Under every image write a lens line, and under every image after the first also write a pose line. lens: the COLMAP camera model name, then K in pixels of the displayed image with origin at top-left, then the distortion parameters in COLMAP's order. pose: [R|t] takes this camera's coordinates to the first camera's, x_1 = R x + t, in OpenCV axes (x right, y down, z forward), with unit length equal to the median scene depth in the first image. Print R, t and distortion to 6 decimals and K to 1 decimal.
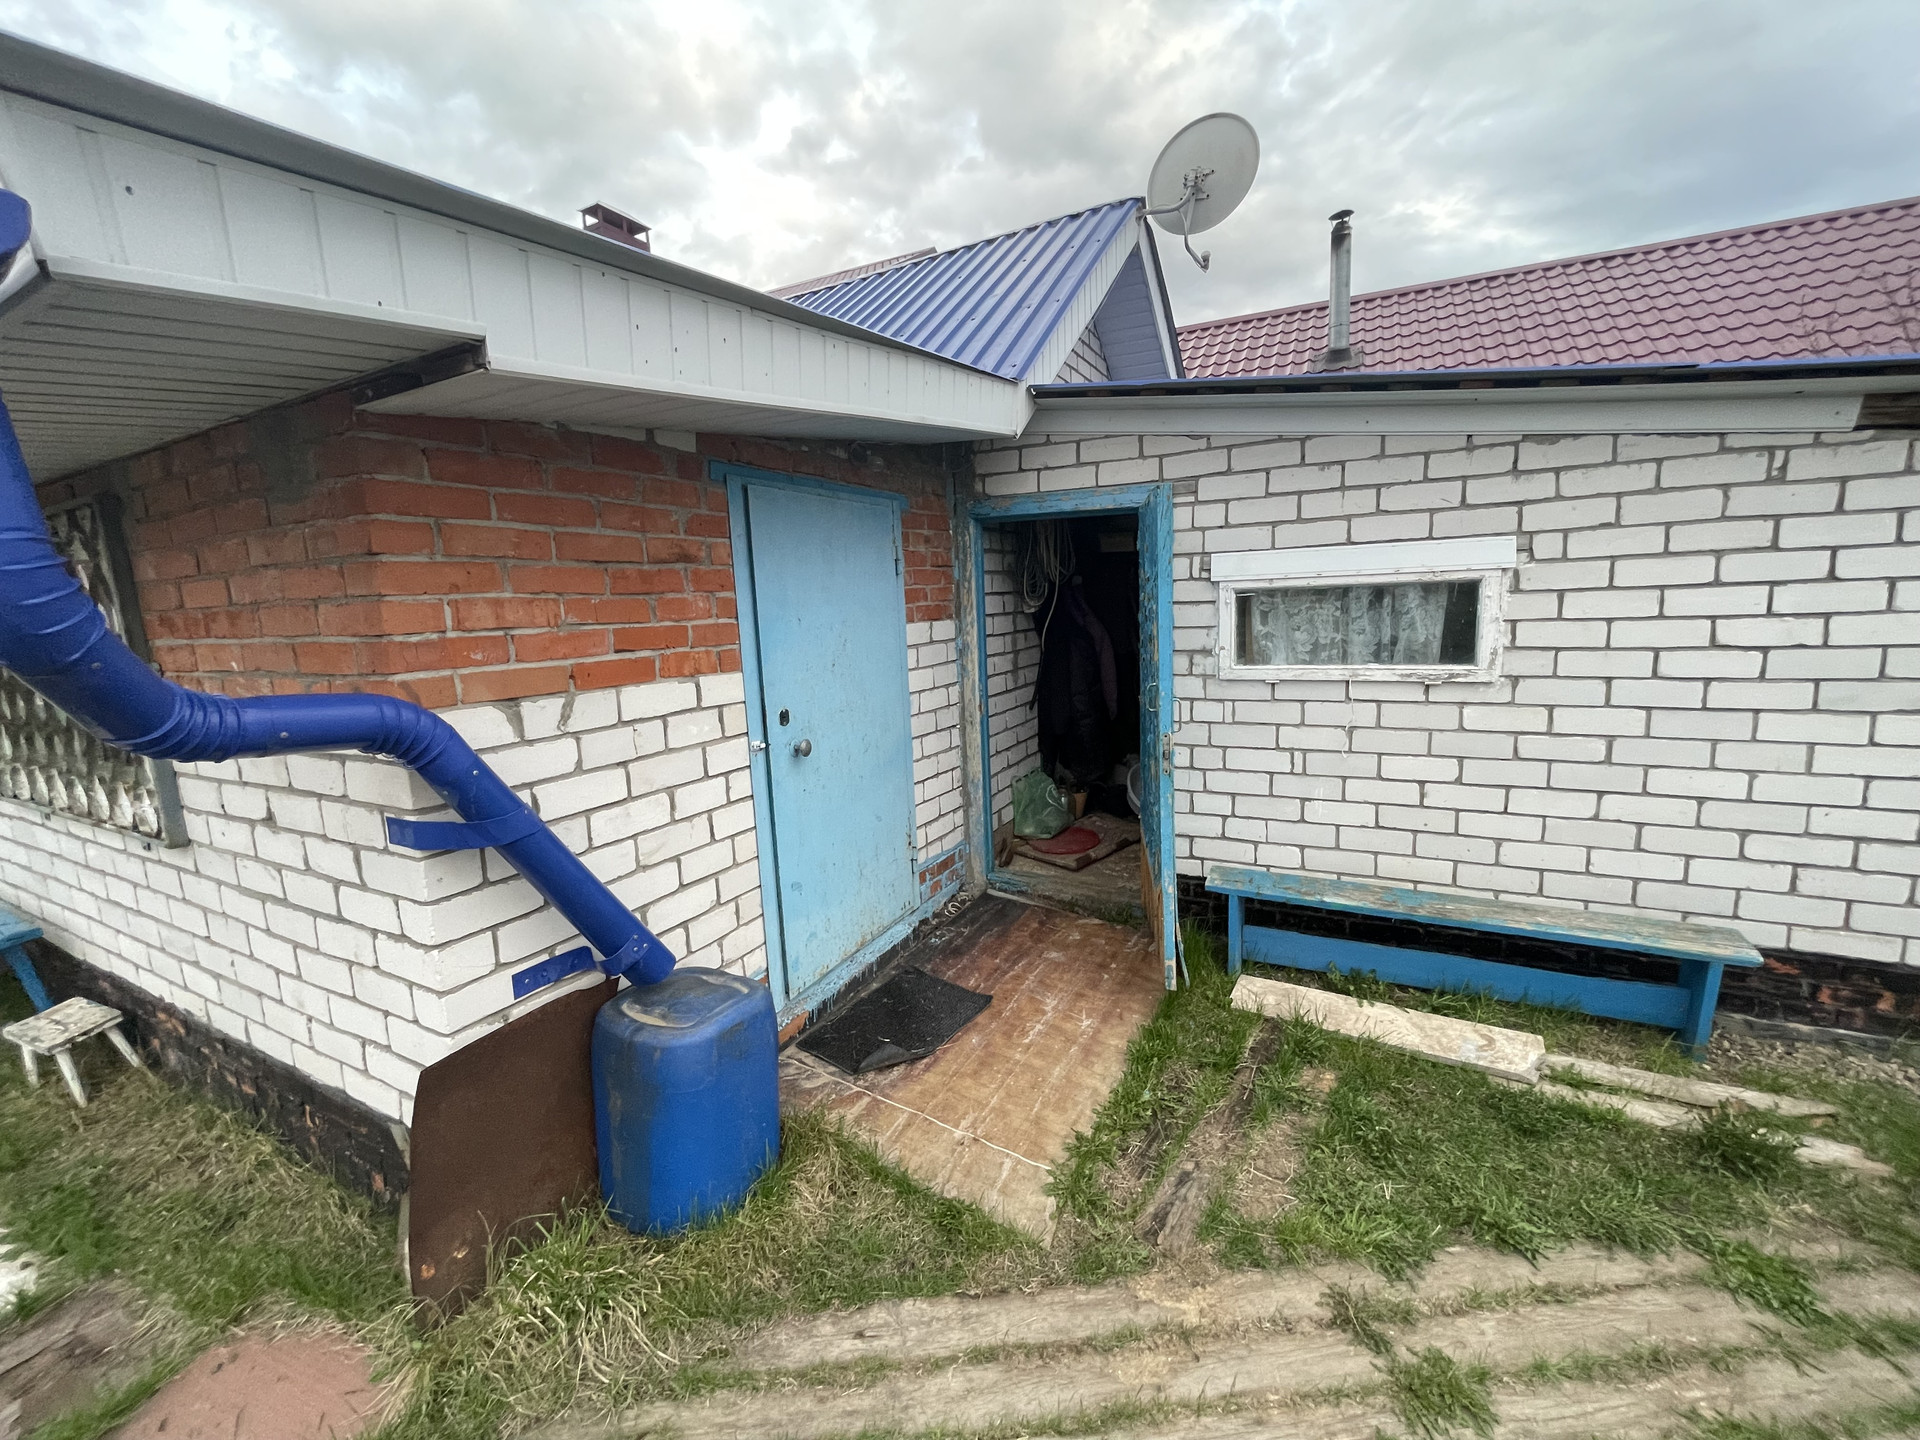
lens RADIAL K [[776.2, 0, 958.3], [0, 776.2, 715.4], [0, 0, 1]] dist [-0.002054, -0.000248]
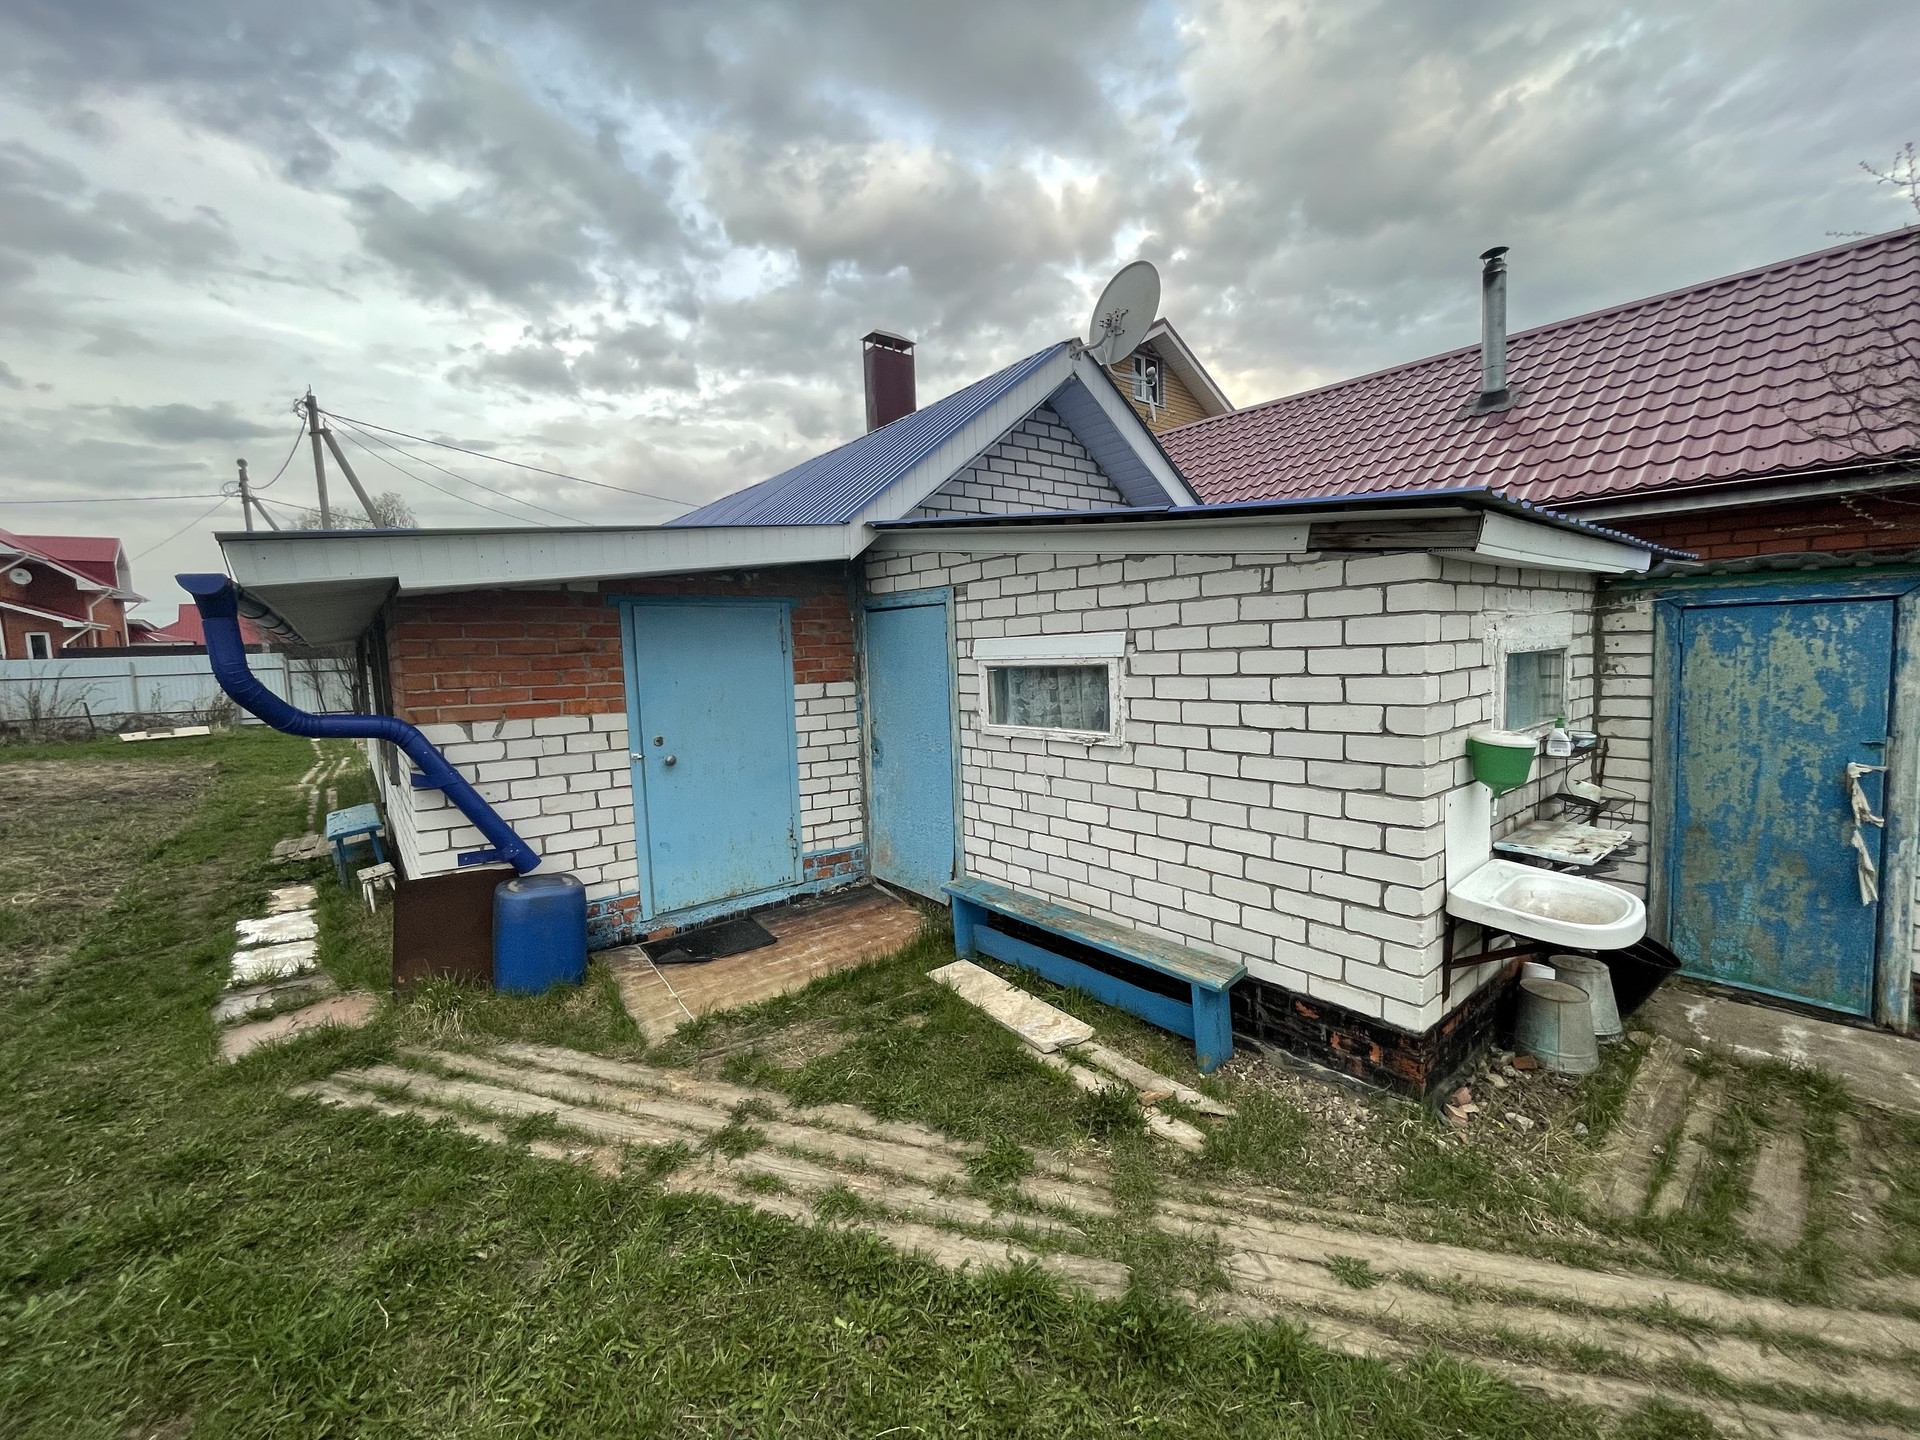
lens RADIAL K [[776.2, 0, 956.7], [0, 776.2, 714.3], [0, 0, 1]] dist [-0.002054, -0.000248]
pose [[0.914773, 0.043593, -0.401608, 1.056172], [-0.065634, 0.996990, -0.041280, -0.028963], [0.398600, 0.064121, 0.914881, -0.281311]]
